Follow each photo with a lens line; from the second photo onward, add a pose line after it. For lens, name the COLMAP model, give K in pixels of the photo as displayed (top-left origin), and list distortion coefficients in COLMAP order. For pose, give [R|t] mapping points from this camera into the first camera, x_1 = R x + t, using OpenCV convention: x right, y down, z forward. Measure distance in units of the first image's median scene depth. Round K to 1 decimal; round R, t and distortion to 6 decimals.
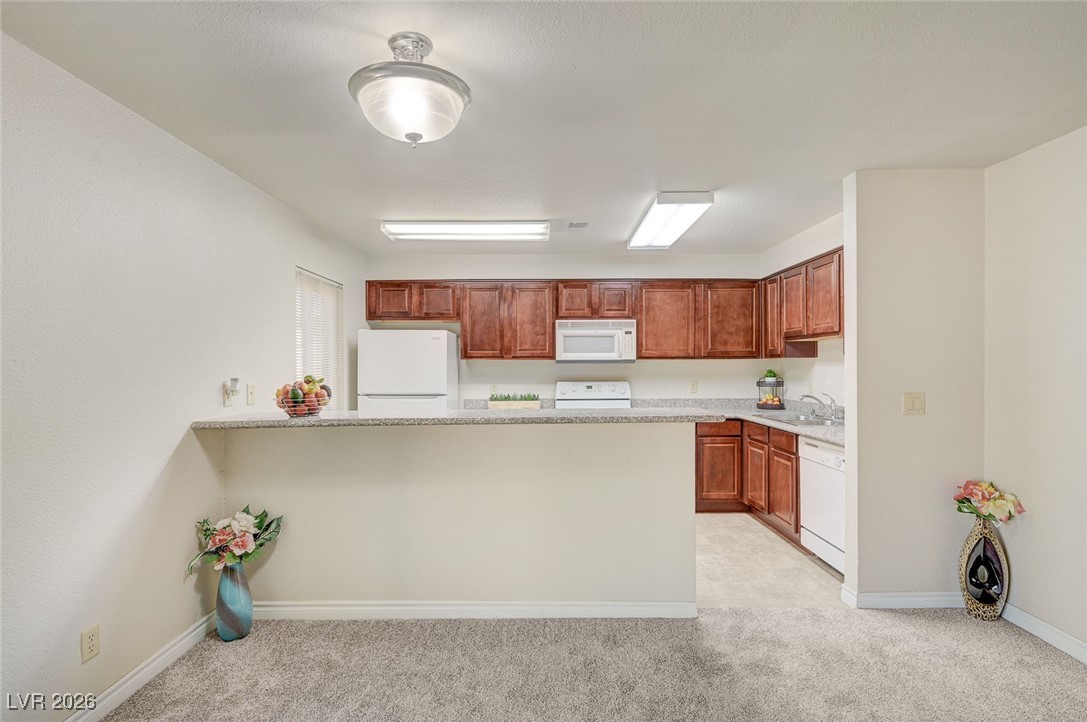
lens RADIAL K [[517.4, 0, 543.6], [0, 517.4, 363.5], [0, 0, 1]] dist [-0.000635, -0.000011]
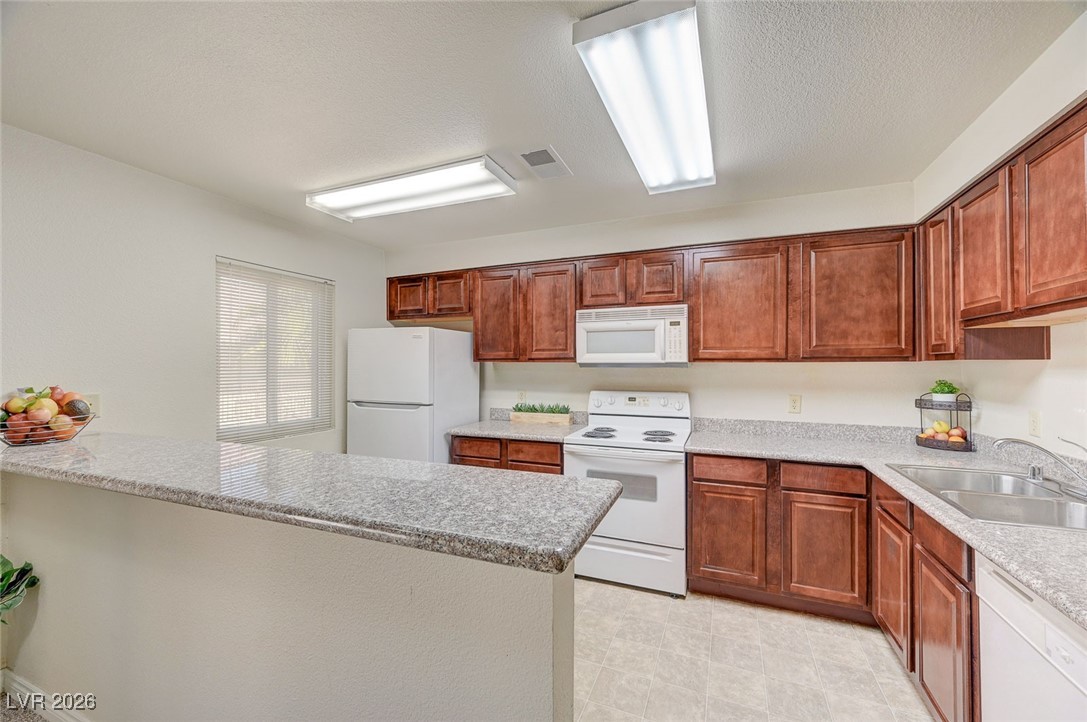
lens RADIAL K [[430.4, 0, 544.0], [0, 430.4, 360.3], [0, 0, 1]] dist [0.000853, 0.000048]
pose [[0.918731, -0.000187, -0.394884, 0.227792], [-0.002609, 0.999975, -0.006543, -0.006273], [0.394875, 0.007042, 0.918708, 0.396500]]
